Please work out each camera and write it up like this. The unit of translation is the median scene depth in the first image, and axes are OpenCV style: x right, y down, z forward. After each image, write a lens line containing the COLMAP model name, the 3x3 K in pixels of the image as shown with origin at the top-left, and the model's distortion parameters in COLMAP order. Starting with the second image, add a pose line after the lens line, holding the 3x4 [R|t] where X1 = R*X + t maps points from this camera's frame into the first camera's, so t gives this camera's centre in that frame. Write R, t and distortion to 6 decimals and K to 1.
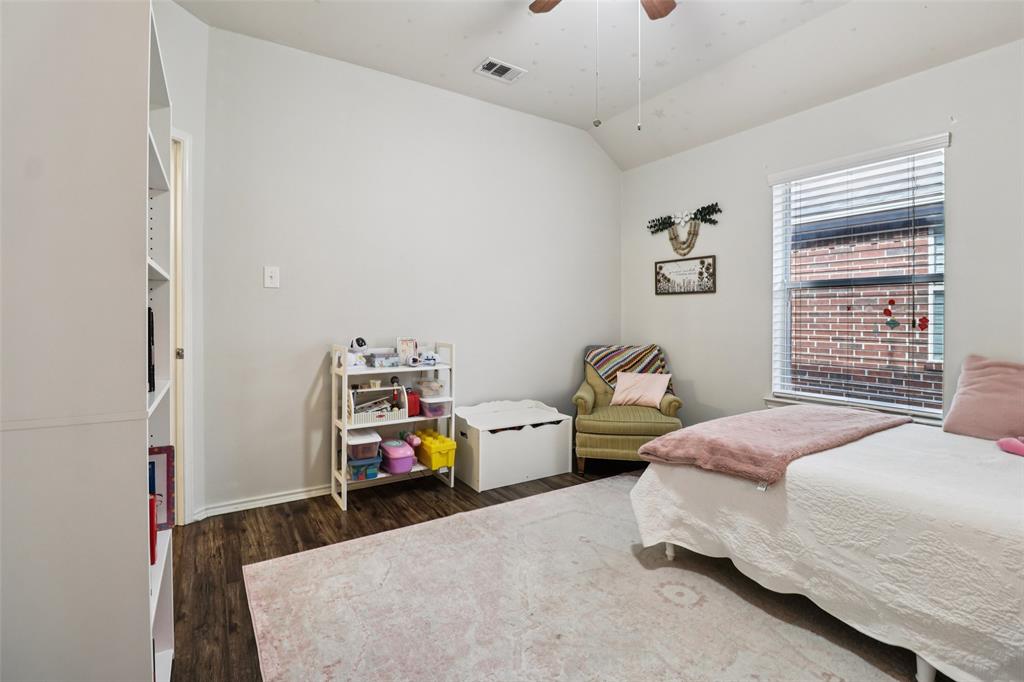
lens RADIAL K [[474.2, 0, 510.1], [0, 474.2, 319.3], [0, 0, 1]] dist [-0.002266, -0.011935]
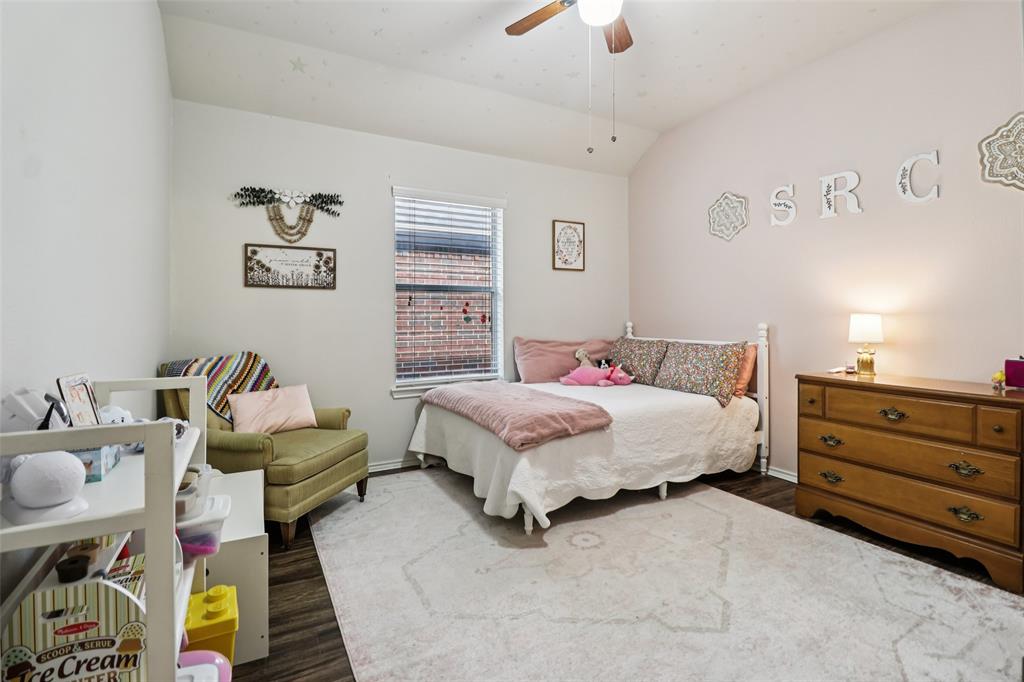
lens RADIAL K [[486.7, 0, 486.8], [0, 486.7, 315.6], [0, 0, 1]] dist [-0.001378, 0.000051]
pose [[0.074790, -0.003139, 0.997194, -0.488347], [0.009600, 0.999951, 0.002428, -0.003641], [-0.997153, 0.009391, 0.074817, 0.615076]]
